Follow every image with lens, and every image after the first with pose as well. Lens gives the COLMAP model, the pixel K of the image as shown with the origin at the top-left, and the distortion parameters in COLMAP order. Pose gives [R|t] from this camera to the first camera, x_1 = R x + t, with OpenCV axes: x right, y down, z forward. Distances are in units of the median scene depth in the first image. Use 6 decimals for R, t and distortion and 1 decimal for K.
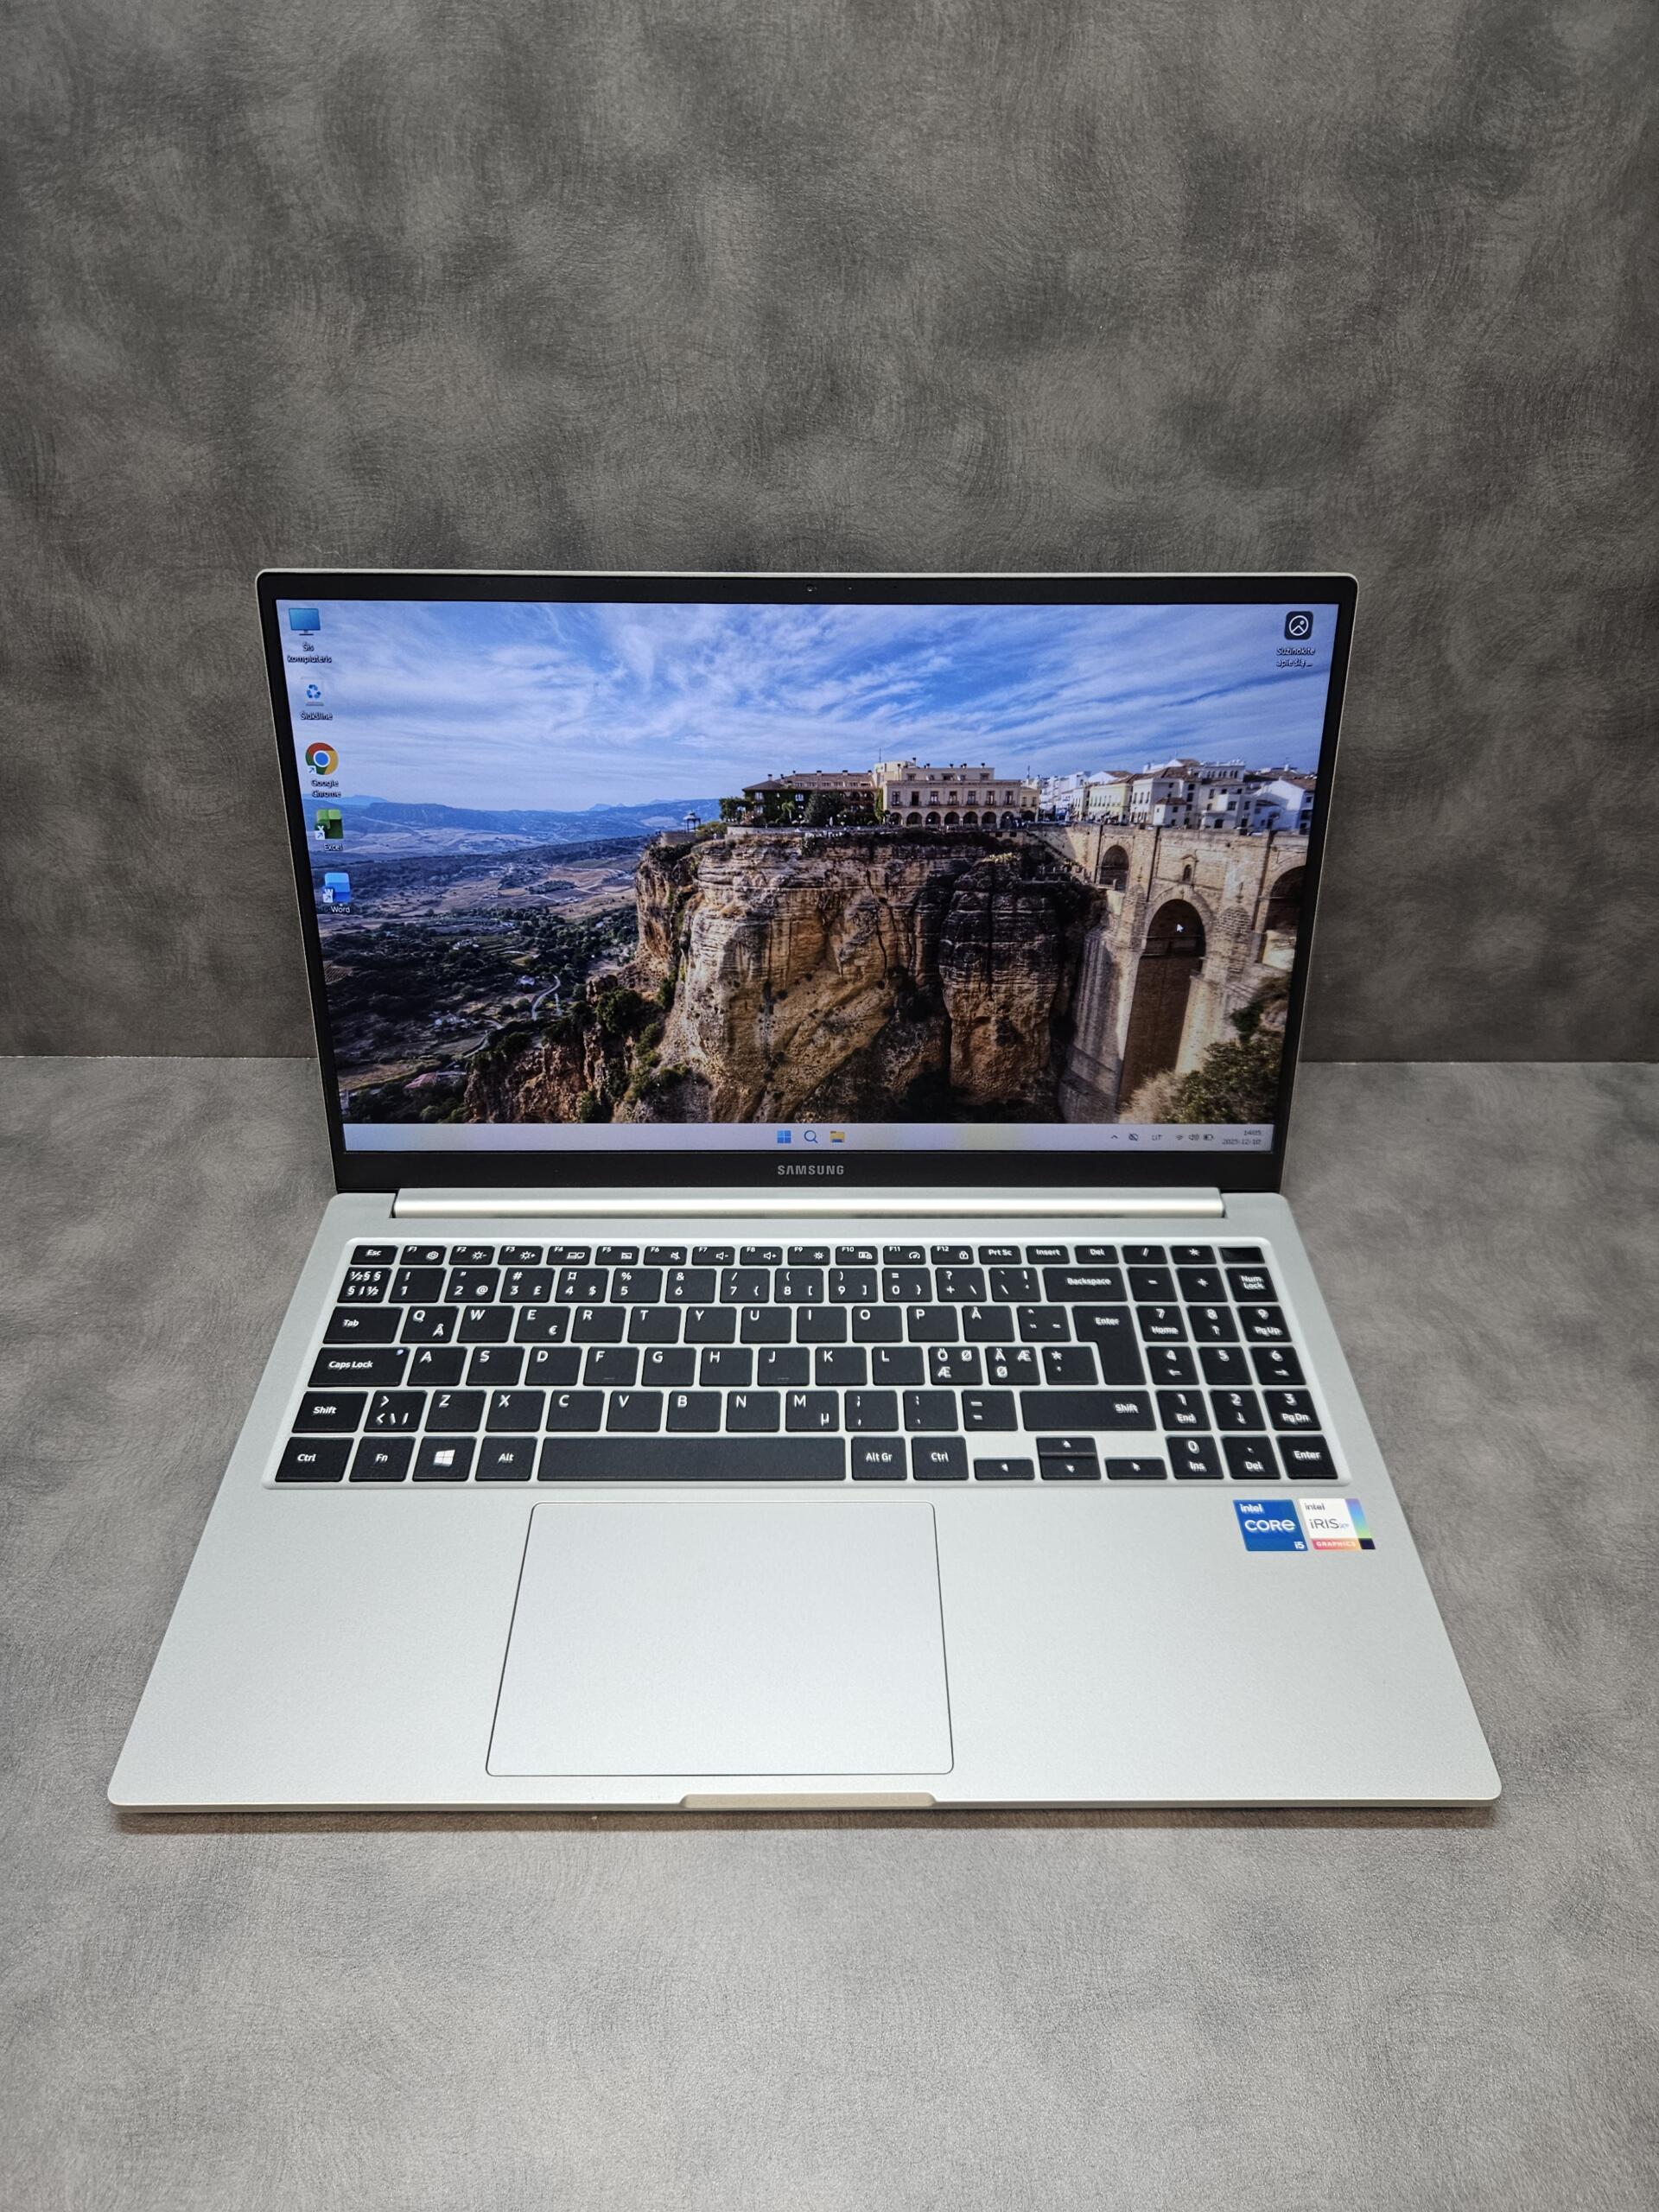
lens RADIAL K [[1520.8, 0, 822.4], [0, 1520.8, 1100.8], [0, 0, 1]] dist [0.029414, -0.042927]
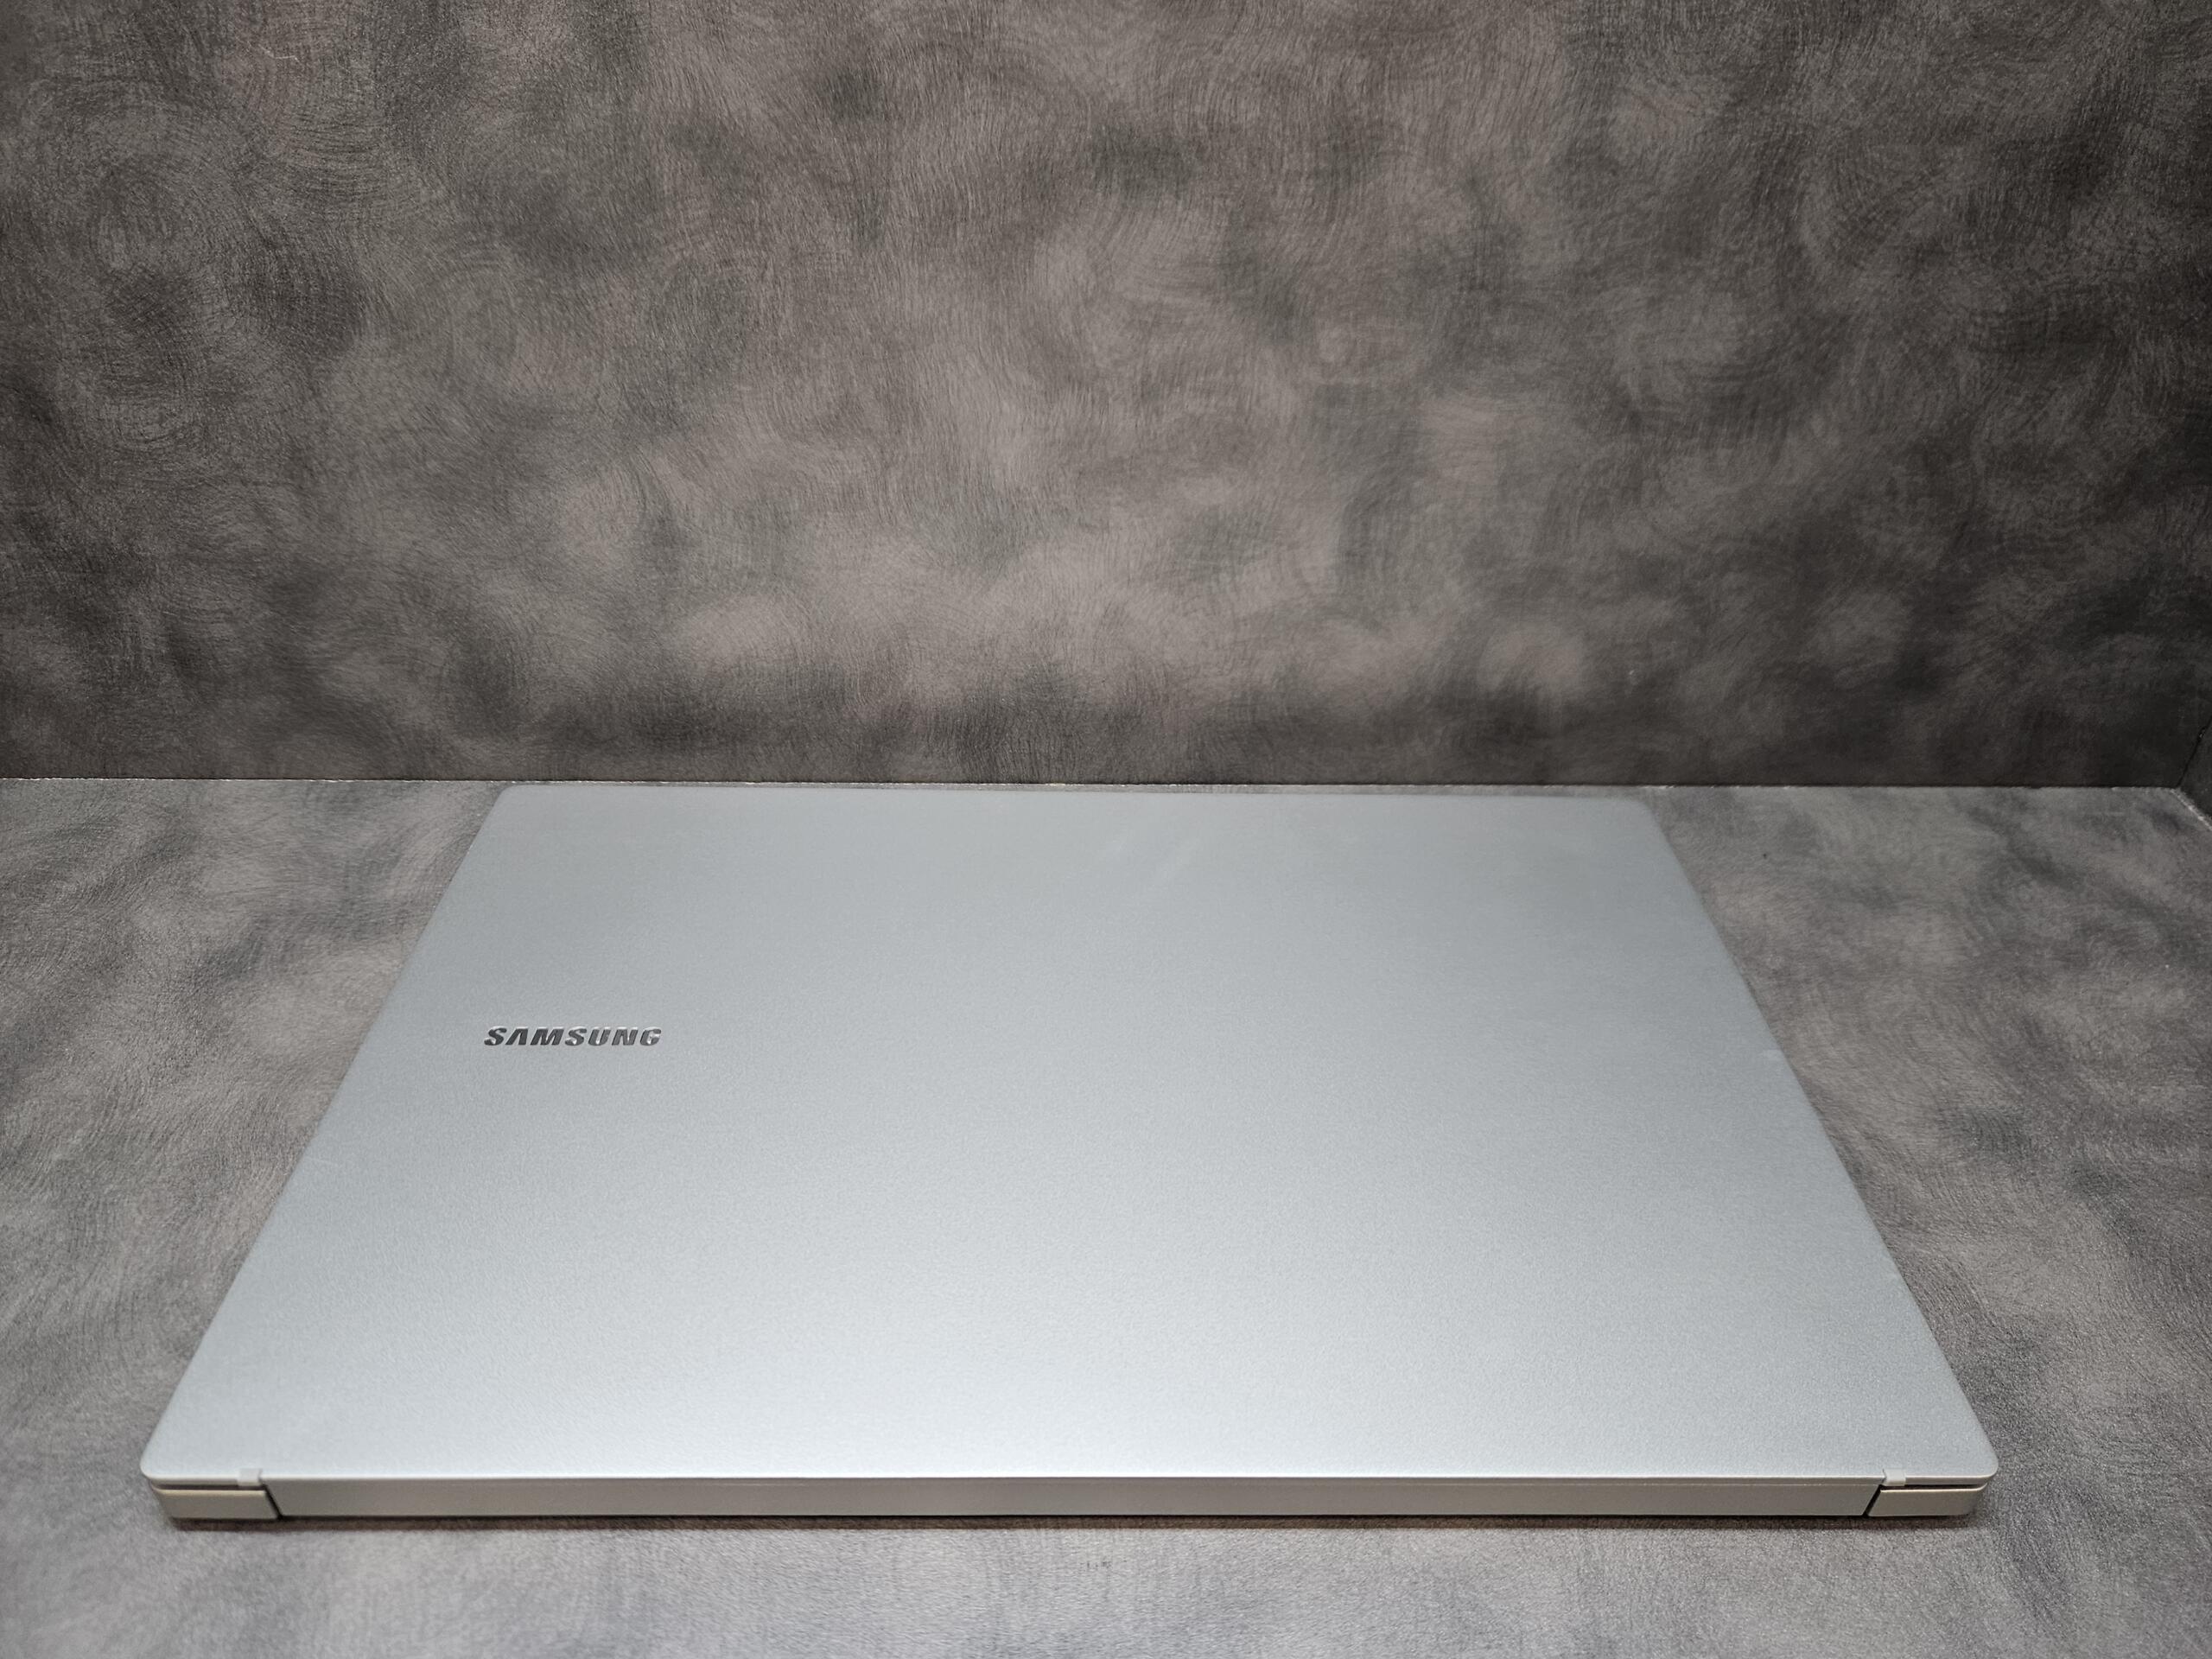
lens RADIAL K [[1520.8, 0, 1107.5], [0, 1520.8, 837.0], [0, 0, 1]] dist [0.029414, -0.042927]
pose [[0.999313, 0.000361, 0.037063, 0.039127], [0.001149, 0.999170, -0.040728, 0.038737], [-0.037047, 0.040743, 0.998483, 0.270915]]
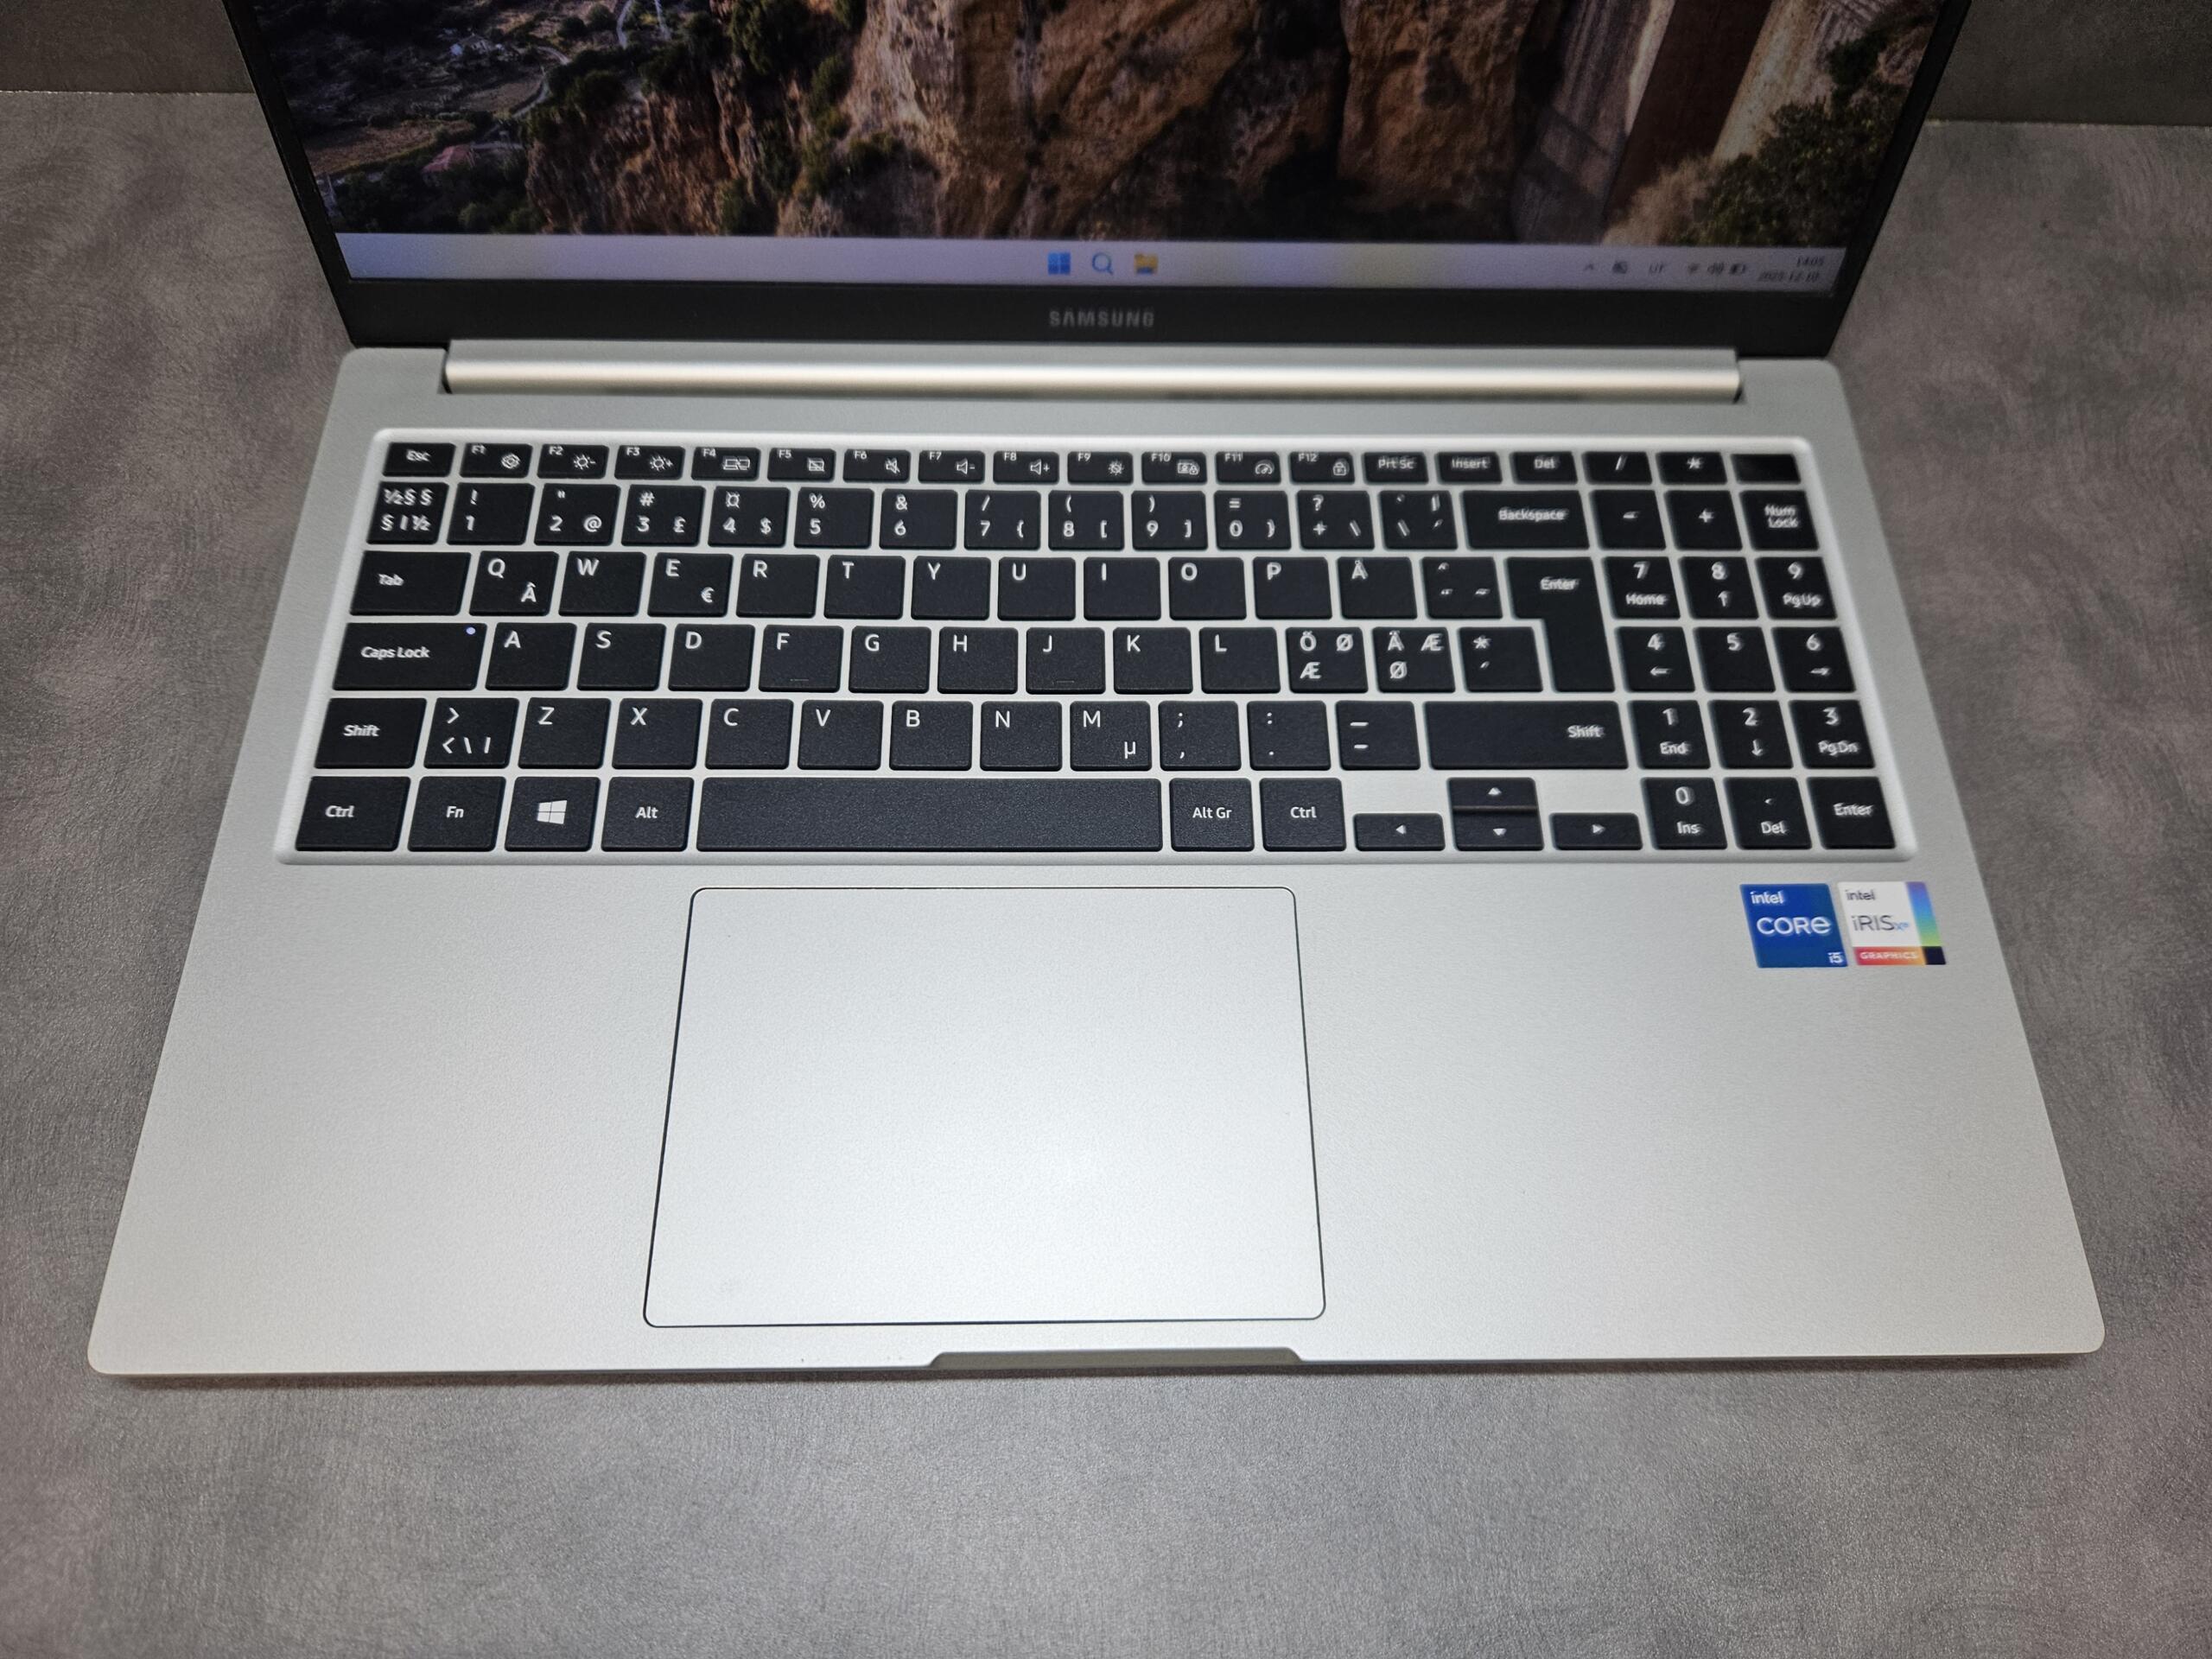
lens RADIAL K [[1520.8, 0, 1107.5], [0, 1520.8, 837.0], [0, 0, 1]] dist [0.029414, -0.042927]
pose [[0.999716, -0.000597, 0.023843, -0.021424], [-0.010059, 0.895885, 0.444173, -0.044586], [-0.021626, -0.444286, 0.895624, 0.352863]]
